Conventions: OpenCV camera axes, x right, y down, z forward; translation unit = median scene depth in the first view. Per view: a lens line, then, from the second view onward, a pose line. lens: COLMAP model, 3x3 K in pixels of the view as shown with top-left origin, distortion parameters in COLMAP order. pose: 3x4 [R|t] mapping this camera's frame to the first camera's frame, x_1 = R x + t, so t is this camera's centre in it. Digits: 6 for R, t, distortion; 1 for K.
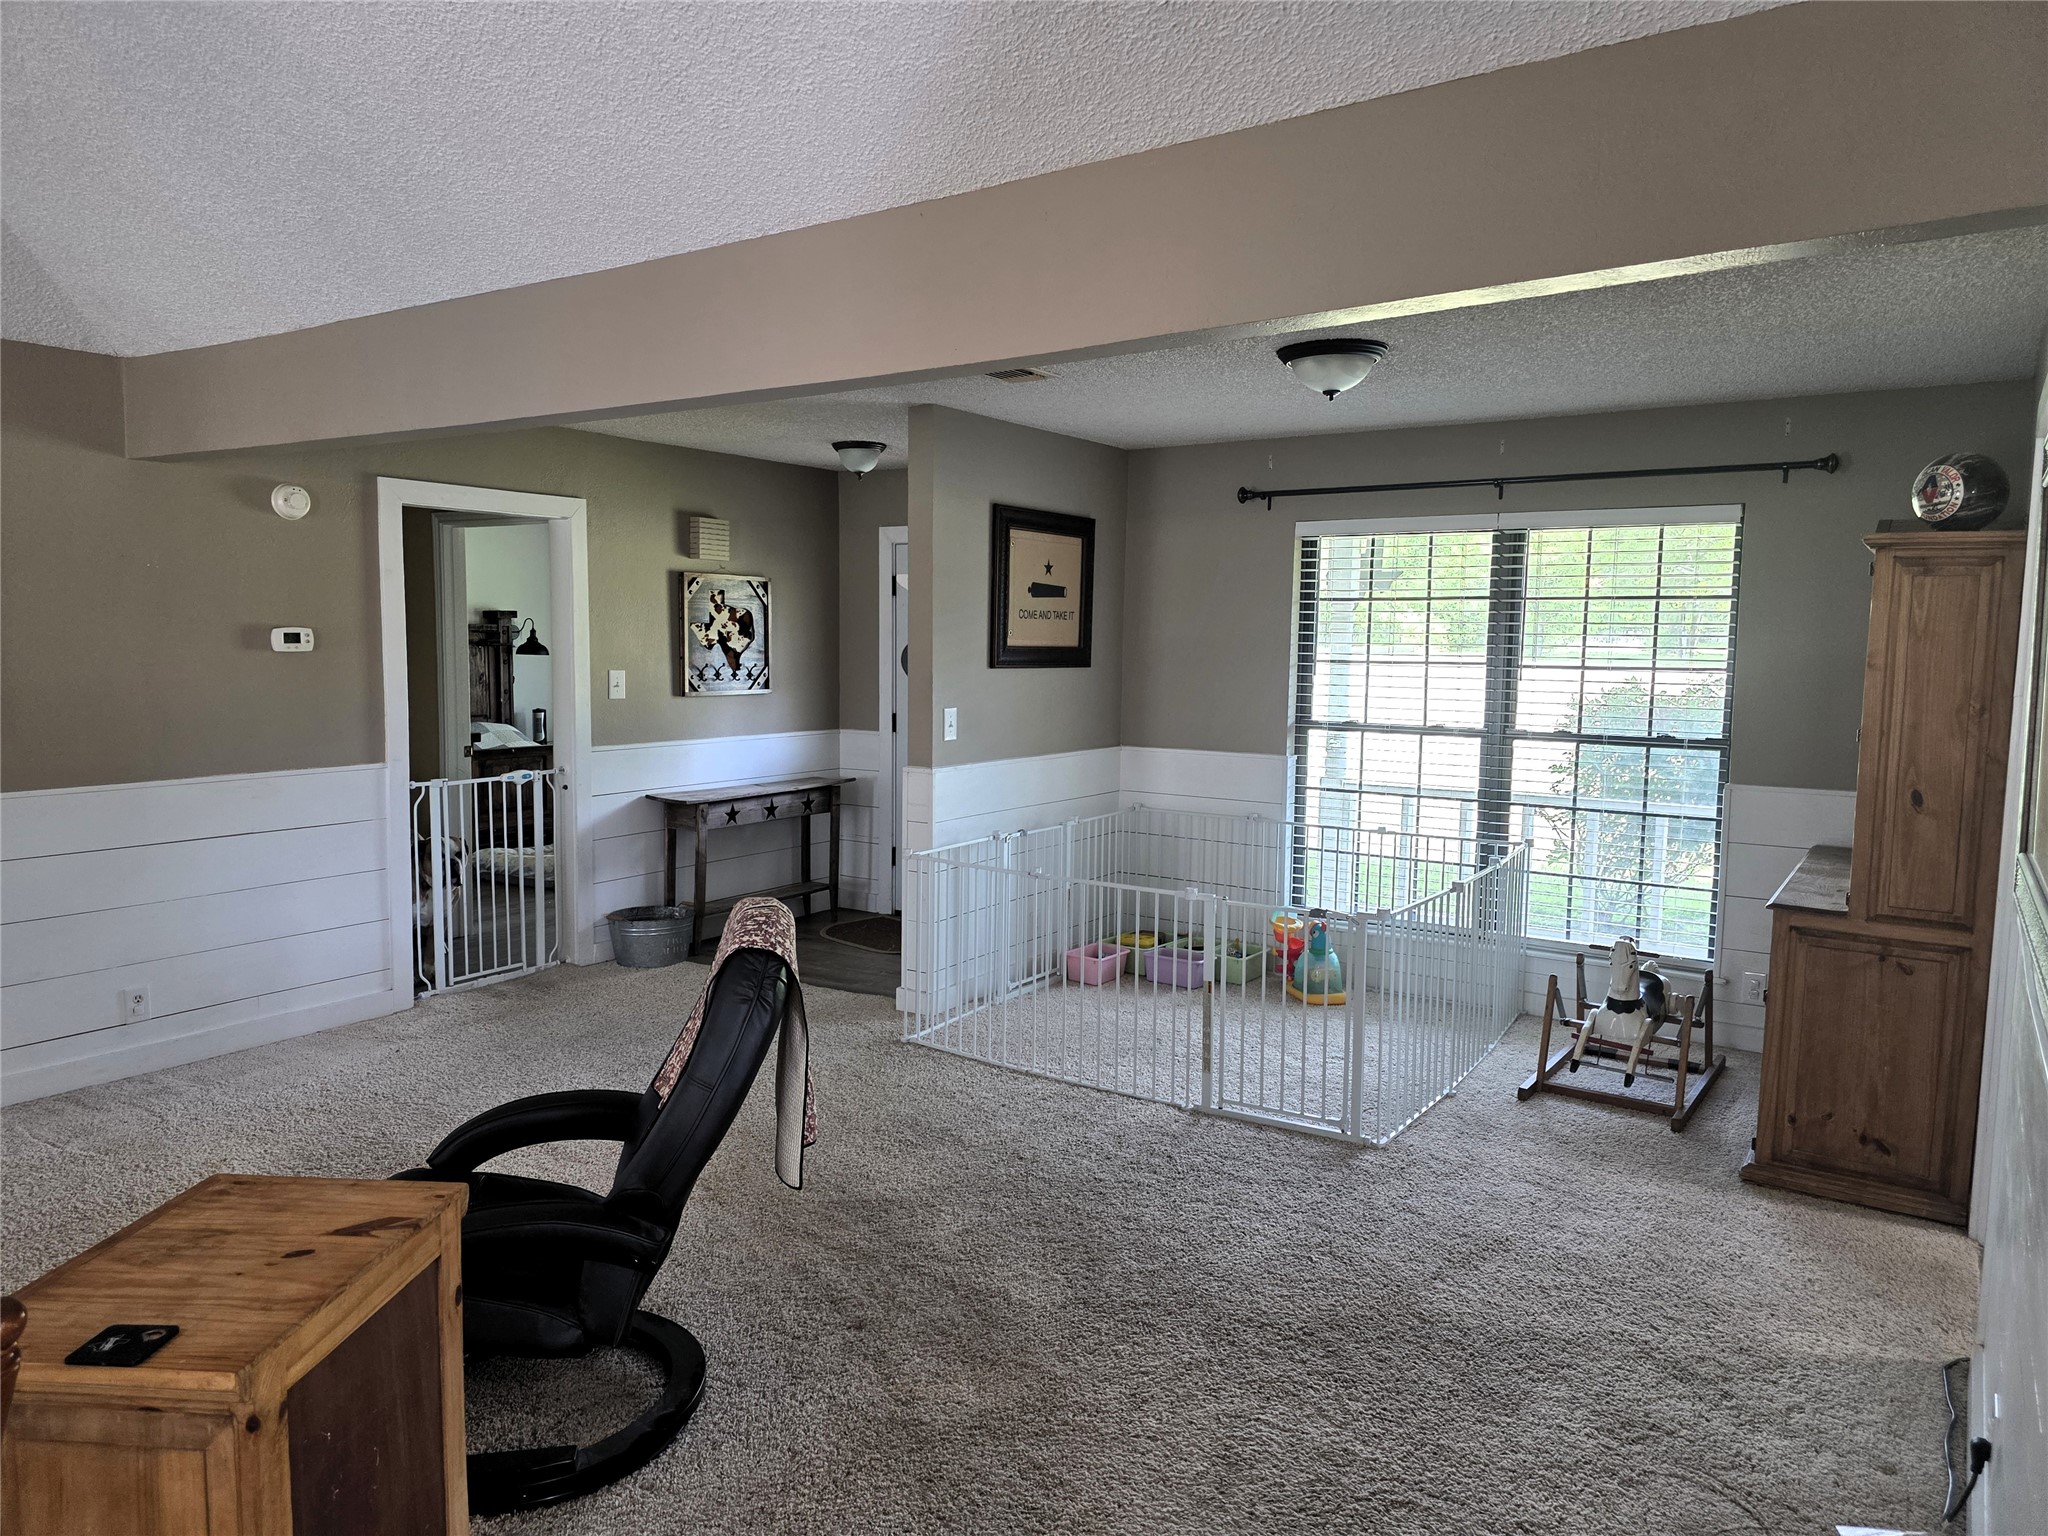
lens RADIAL K [[1392.9, 0, 1018.9], [0, 1392.9, 770.7], [0, 0, 1]] dist [0.072949, -0.065028]
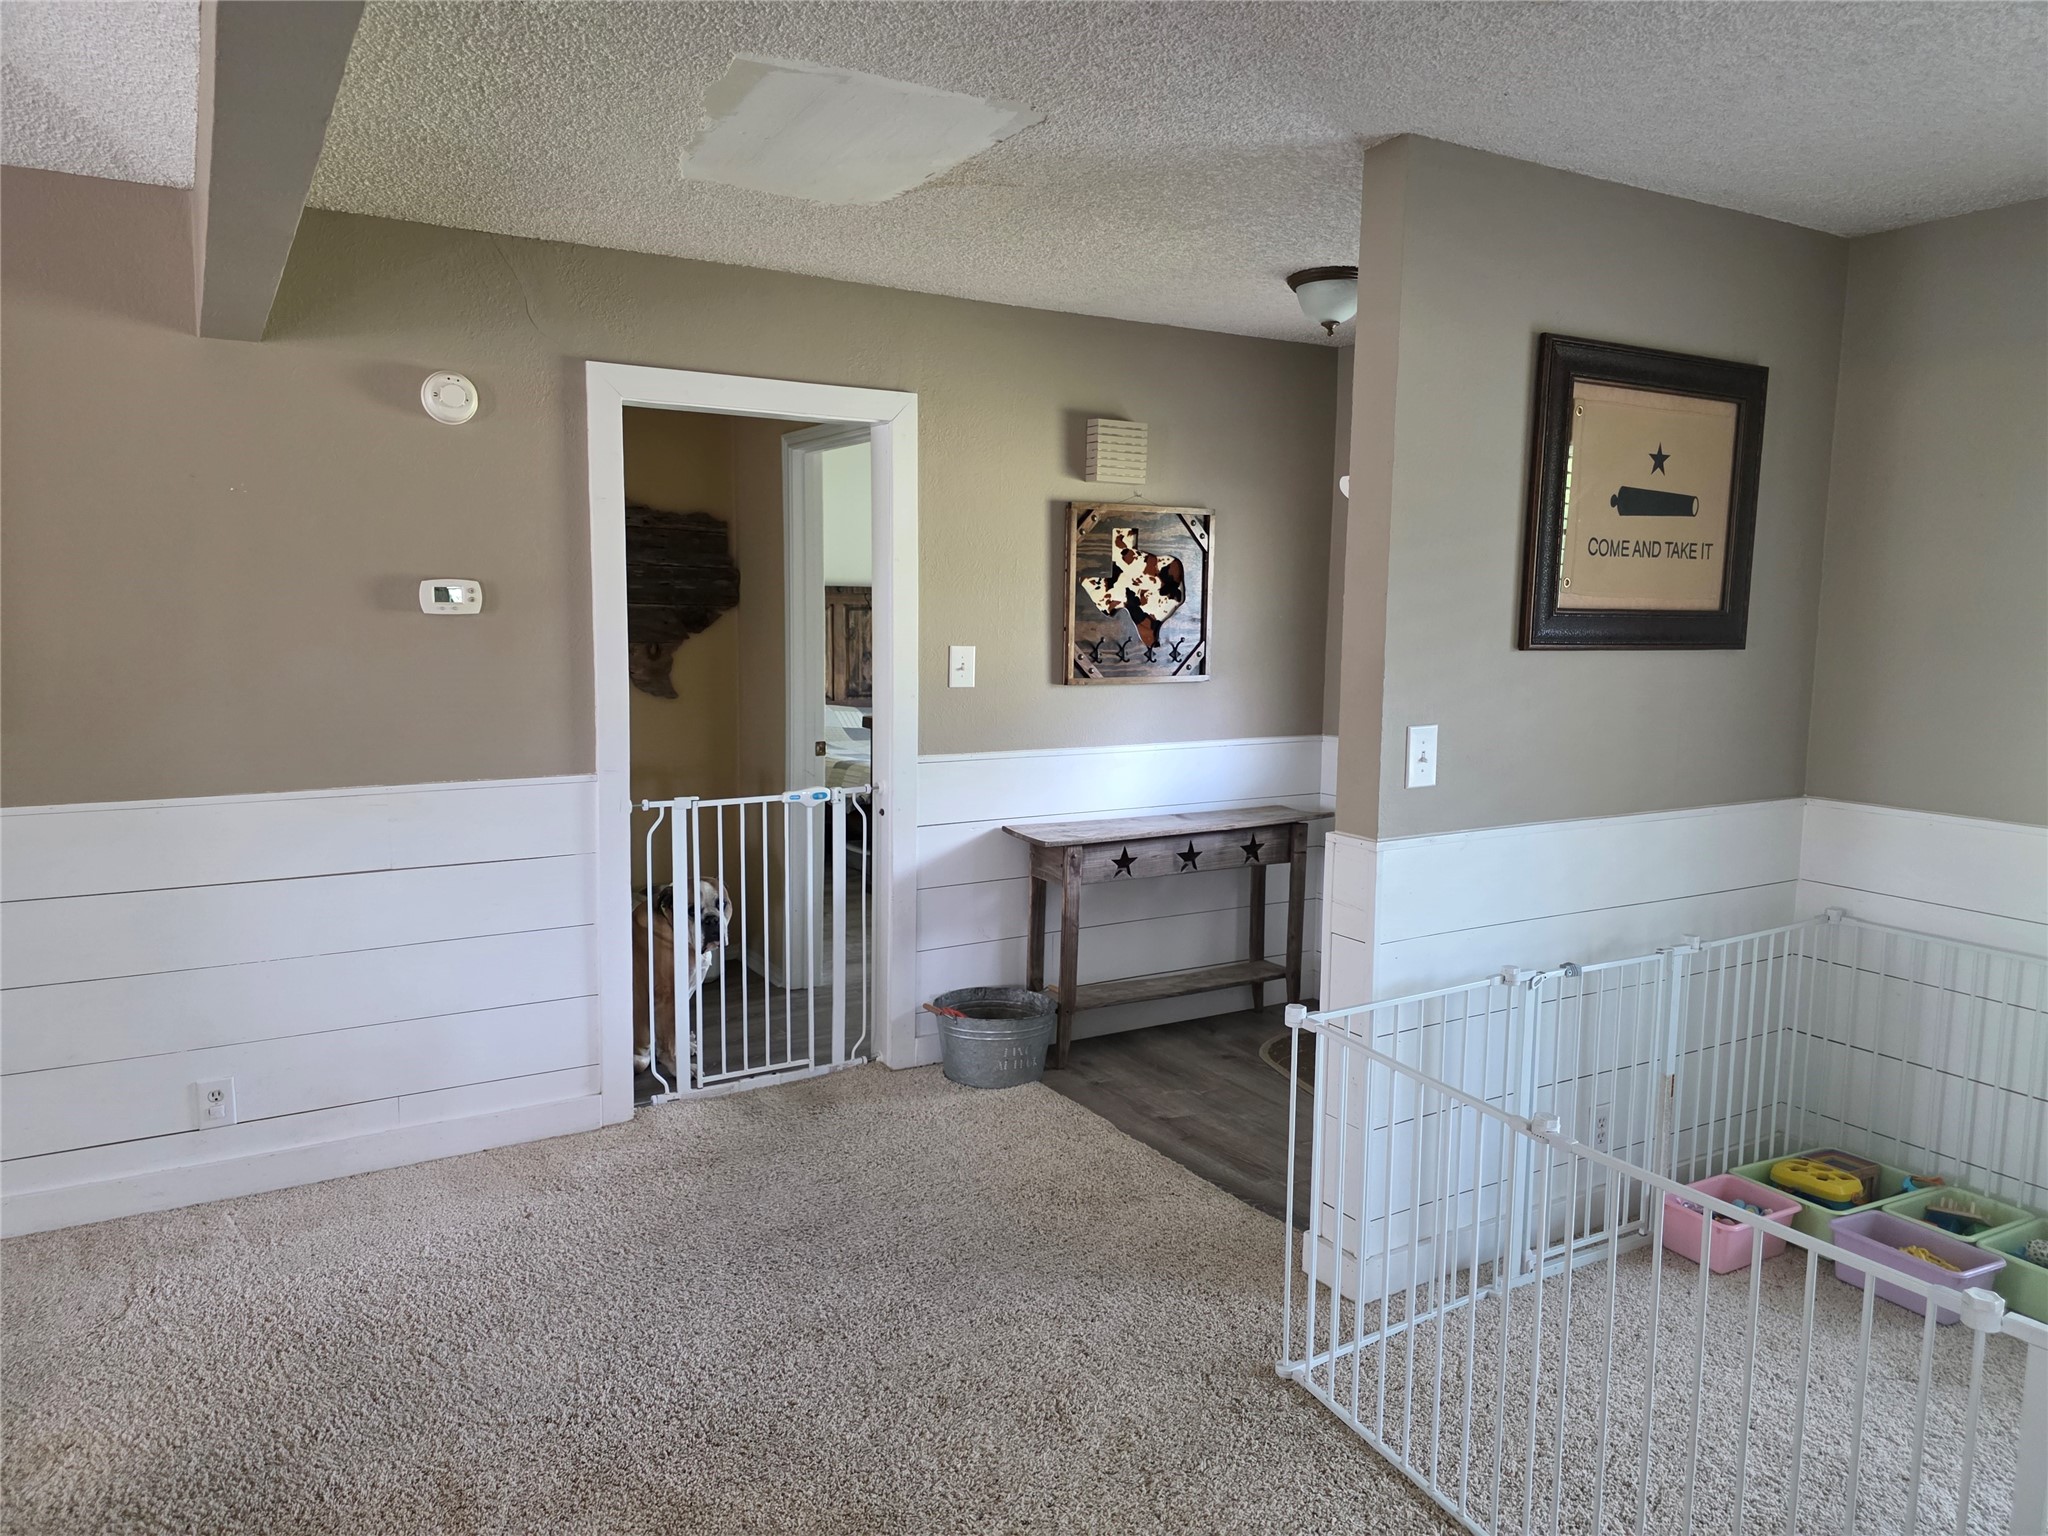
lens RADIAL K [[1392.9, 0, 1023.9], [0, 1392.9, 753.7], [0, 0, 1]] dist [0.072949, -0.065028]
pose [[0.903591, 0.046580, -0.425857, 0.035973], [-0.043099, 0.998912, 0.017812, -0.033338], [0.426224, 0.002259, 0.904615, 0.409868]]
